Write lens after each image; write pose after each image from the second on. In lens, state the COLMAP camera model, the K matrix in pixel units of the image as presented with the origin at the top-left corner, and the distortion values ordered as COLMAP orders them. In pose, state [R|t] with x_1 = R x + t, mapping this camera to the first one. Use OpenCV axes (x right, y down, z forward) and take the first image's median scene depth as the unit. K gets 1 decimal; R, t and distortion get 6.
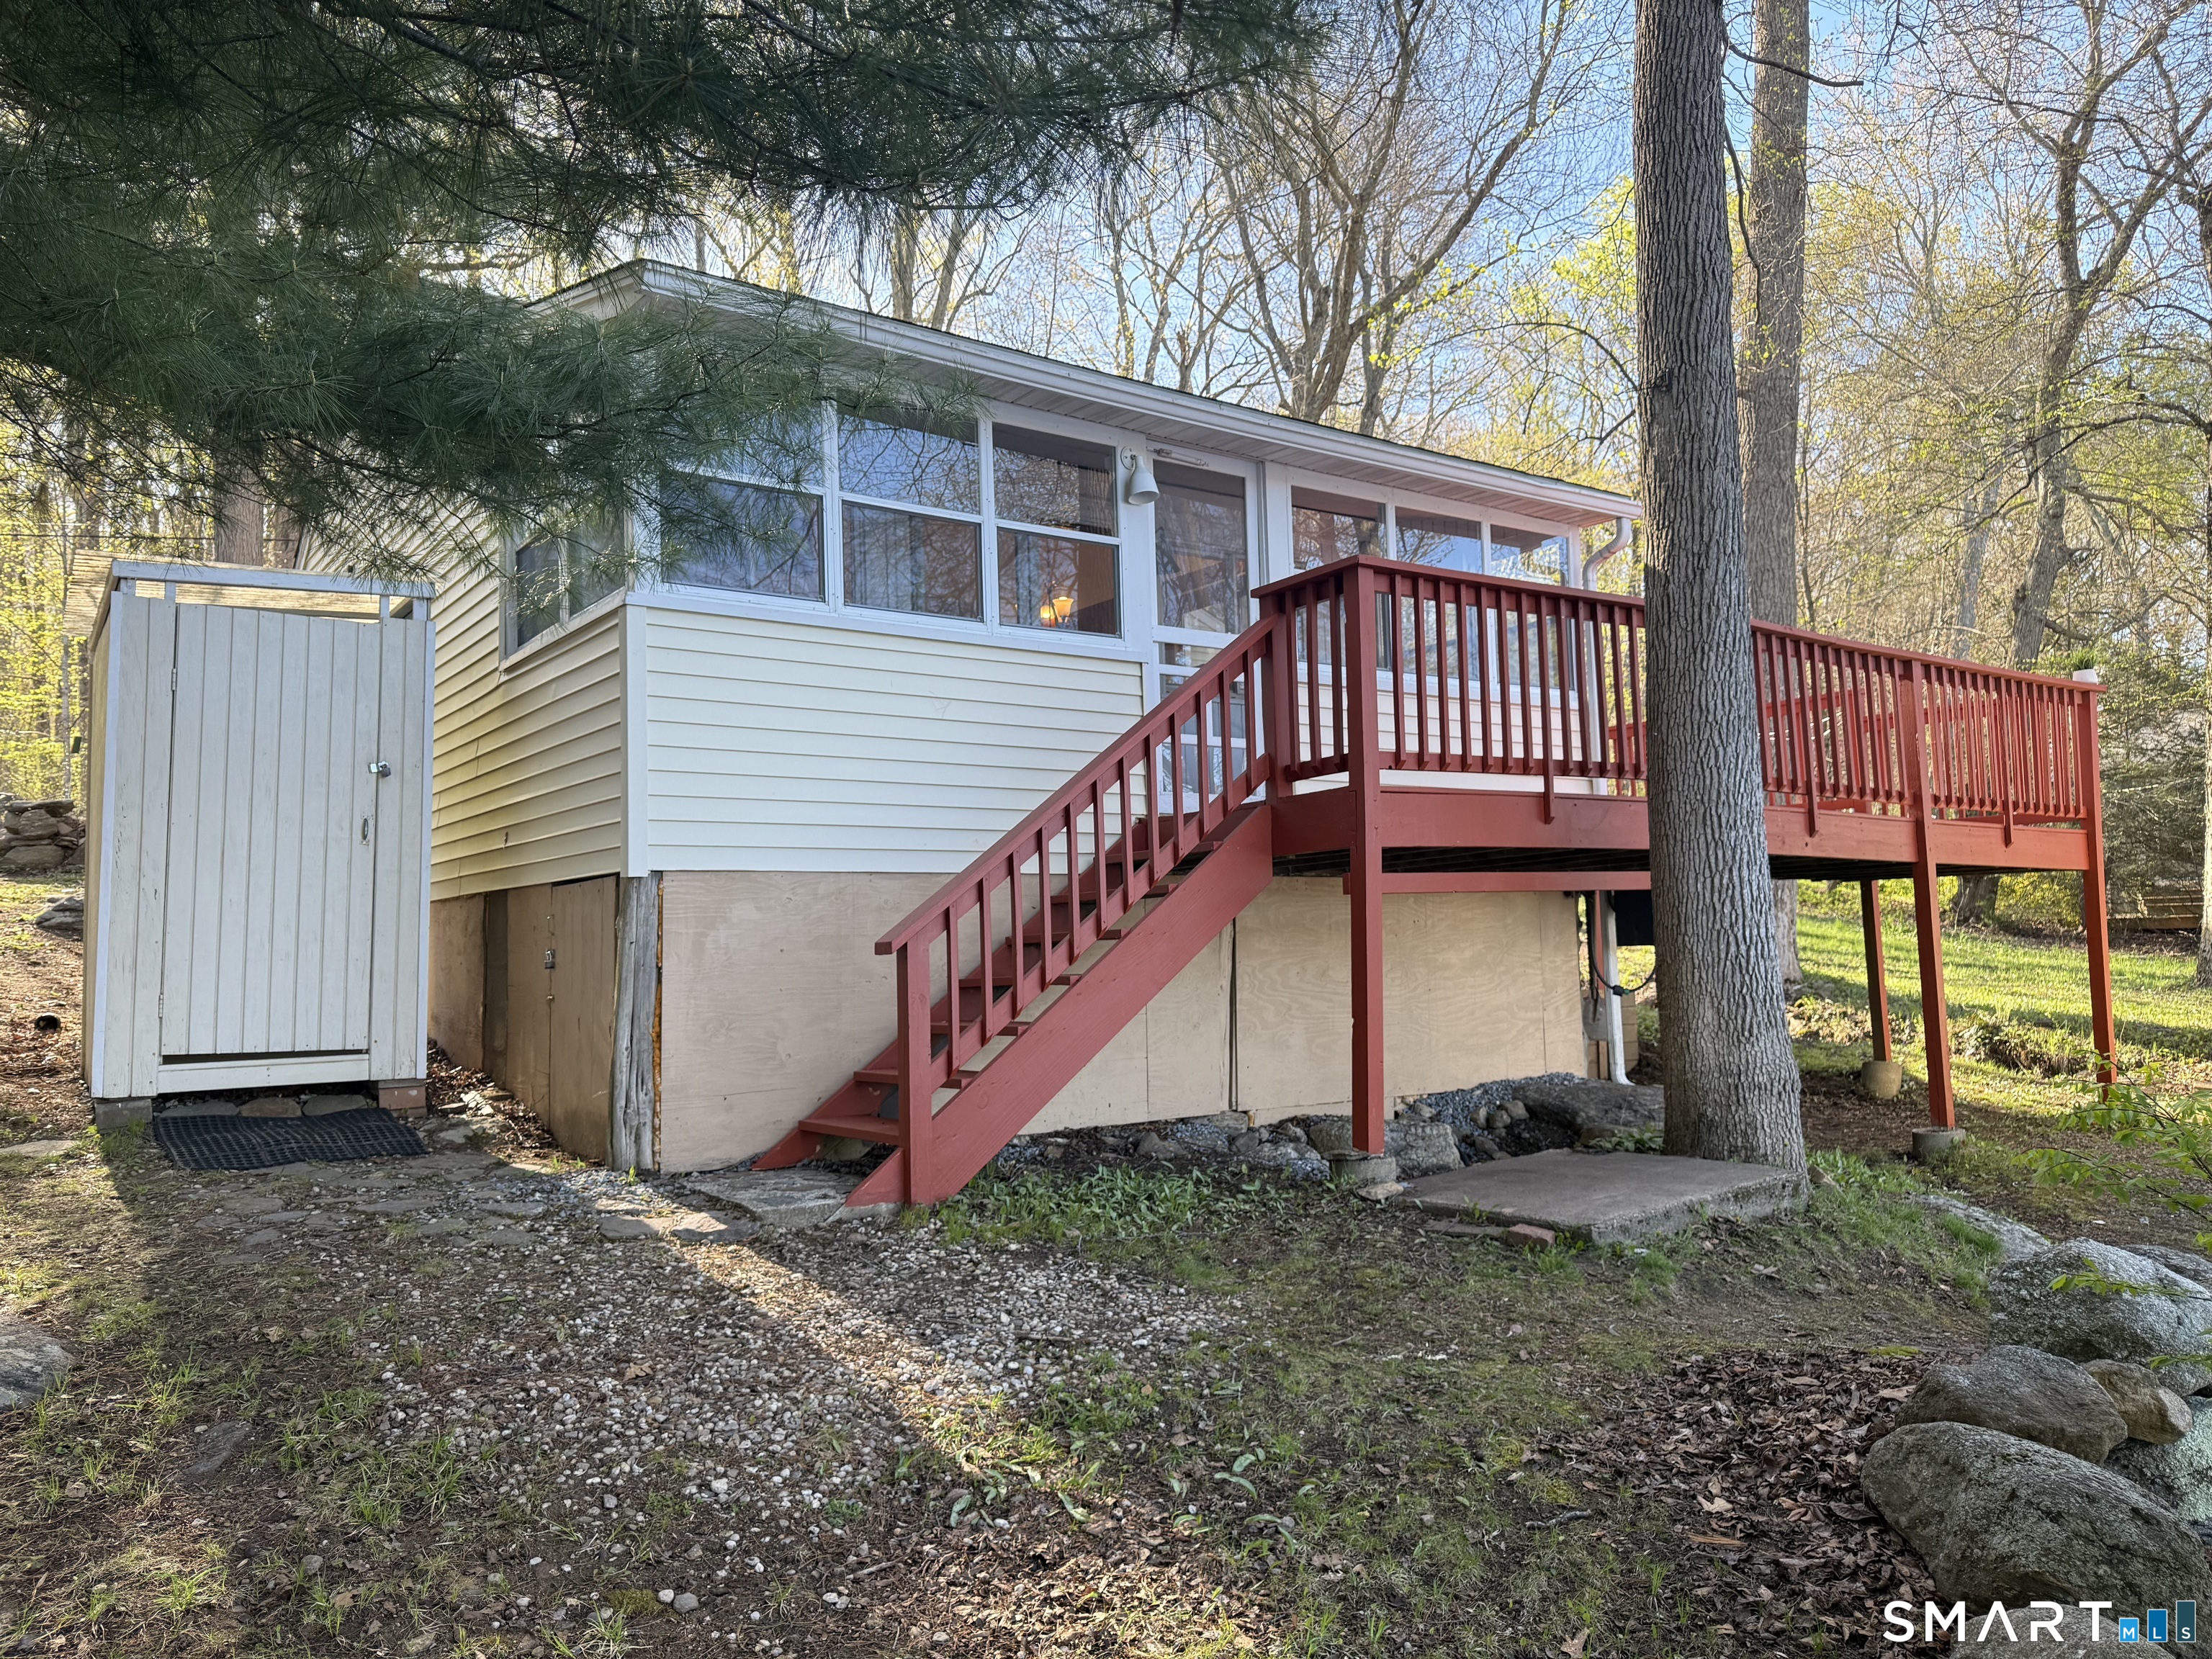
lens RADIAL K [[1563.8, 0, 1106.1], [0, 1563.8, 818.6], [0, 0, 1]] dist [0.010613, -0.000070]
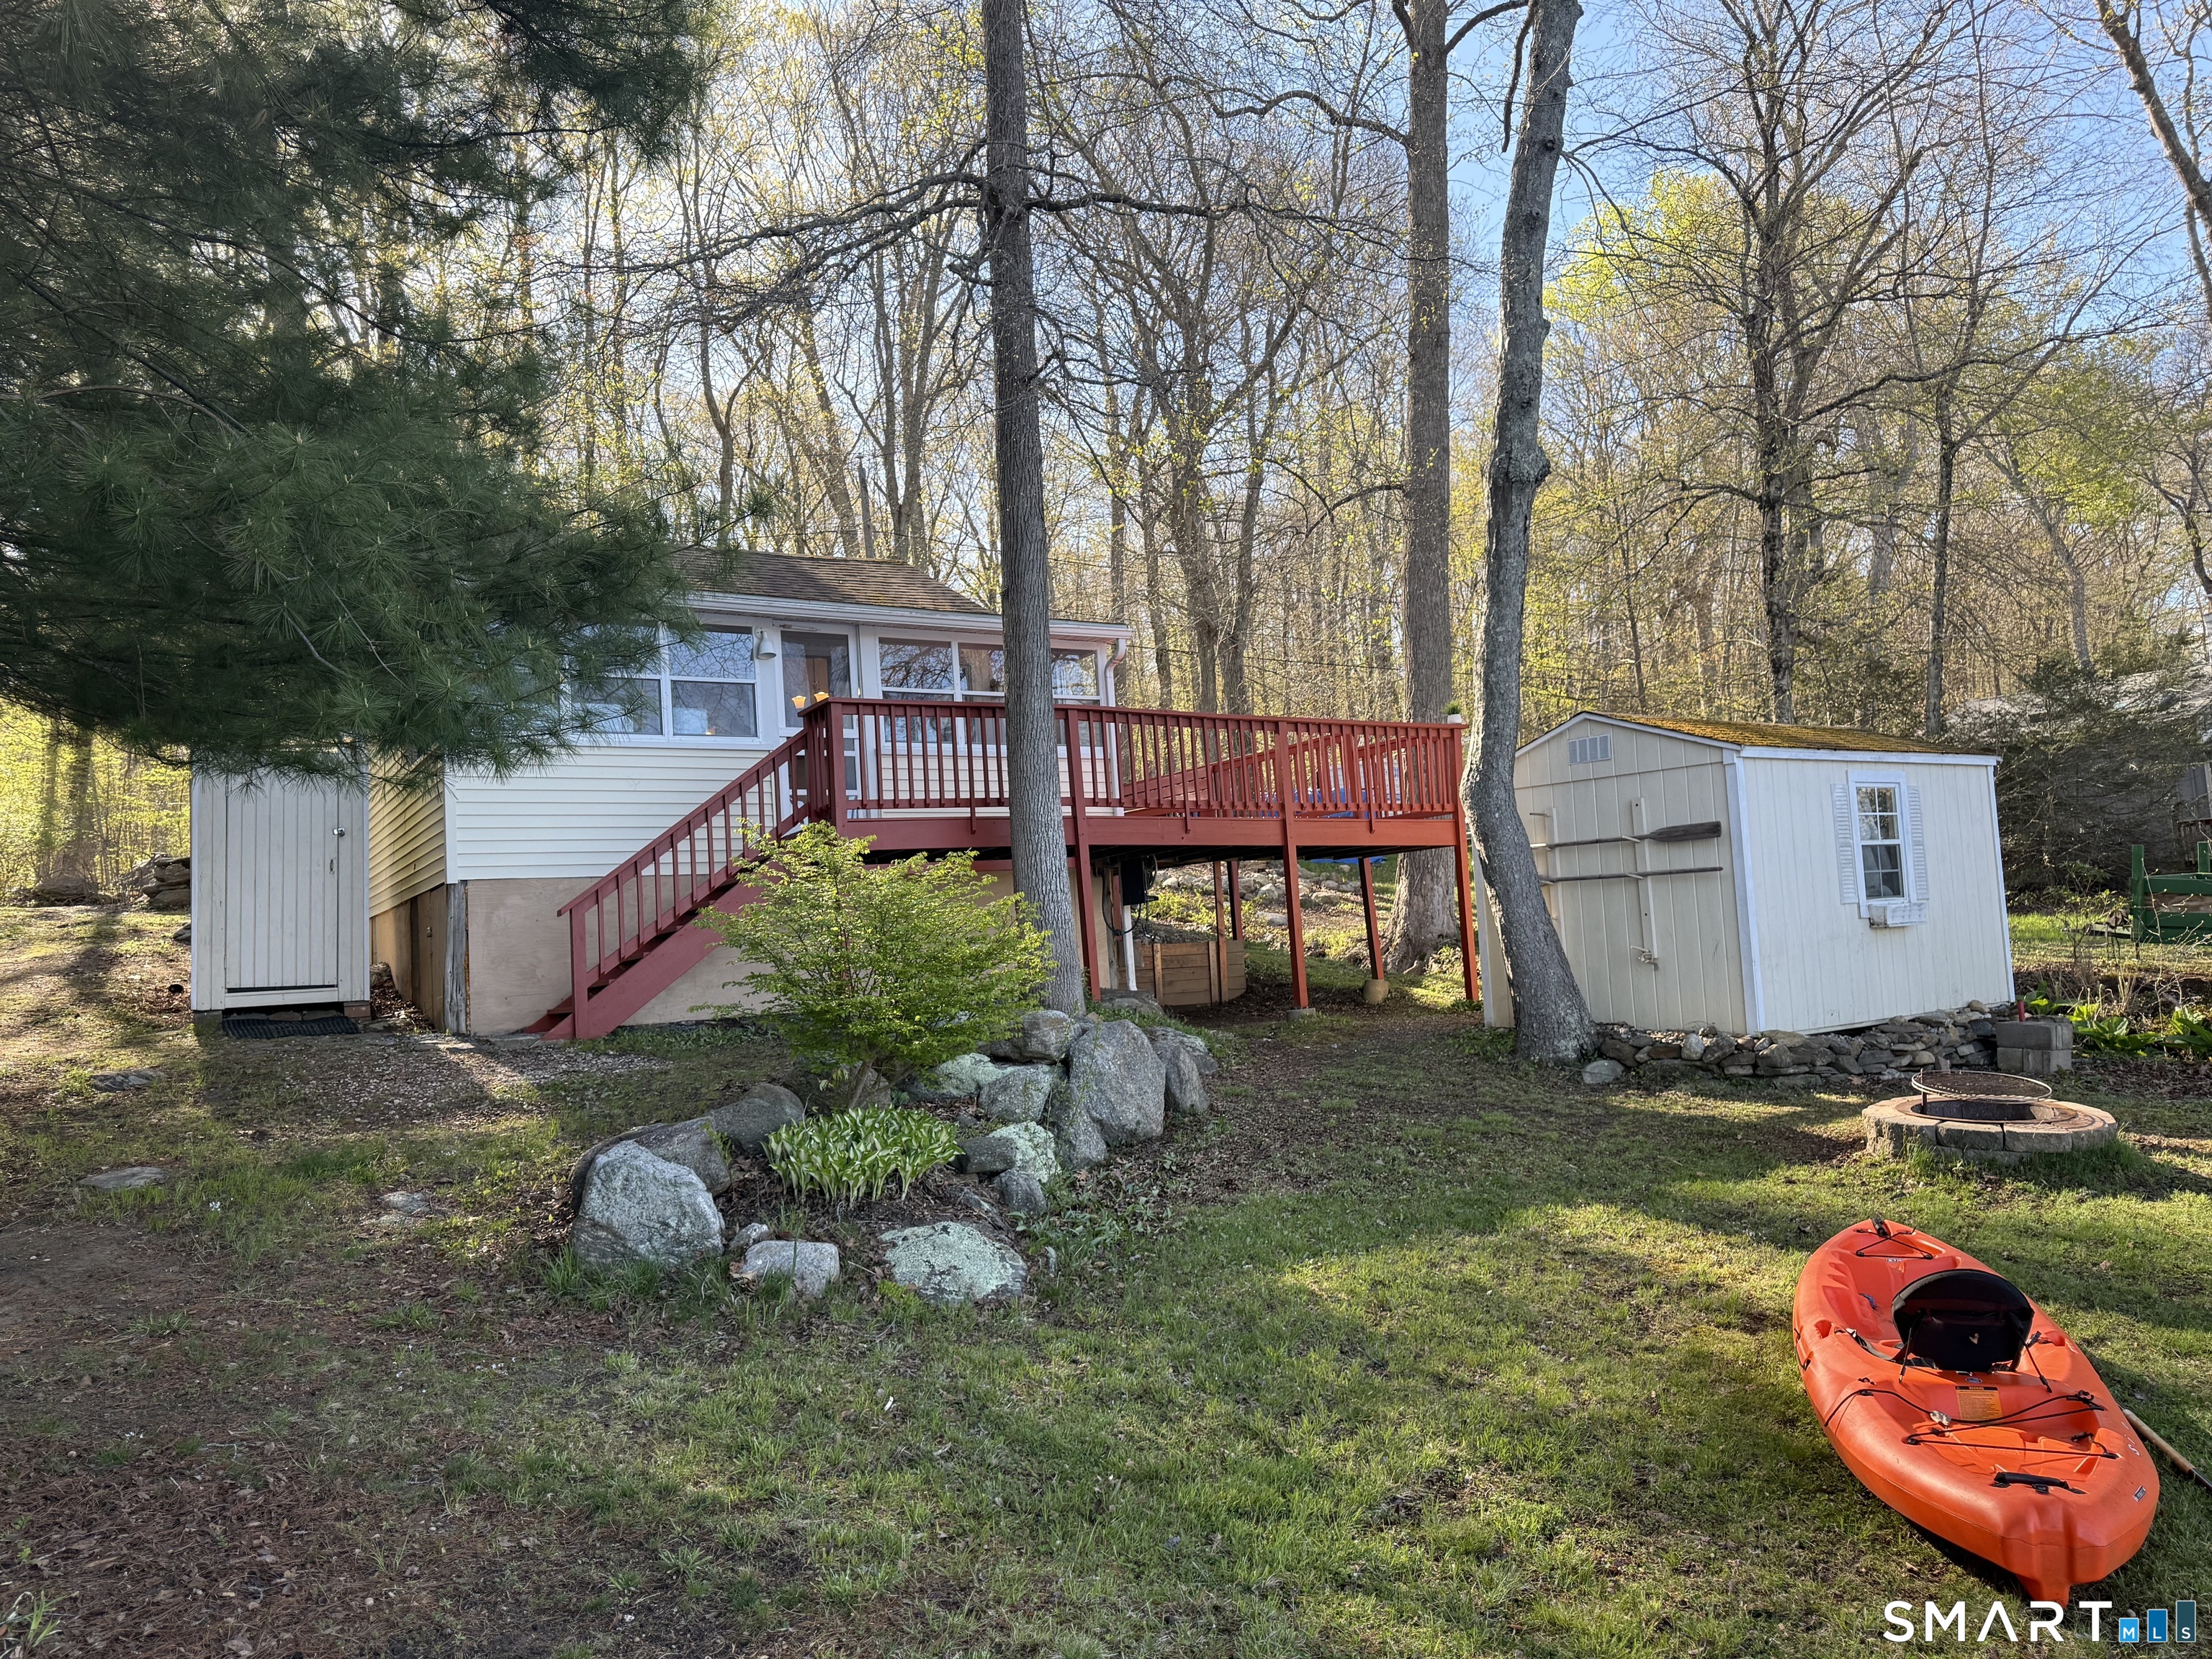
lens RADIAL K [[1563.8, 0, 1105.1], [0, 1563.8, 828.1], [0, 0, 1]] dist [0.010613, -0.000070]
pose [[0.996541, -0.044113, -0.070423, 0.571979], [0.044264, 0.999020, 0.000595, 0.001895], [0.070328, -0.003710, 0.997517, -0.781282]]
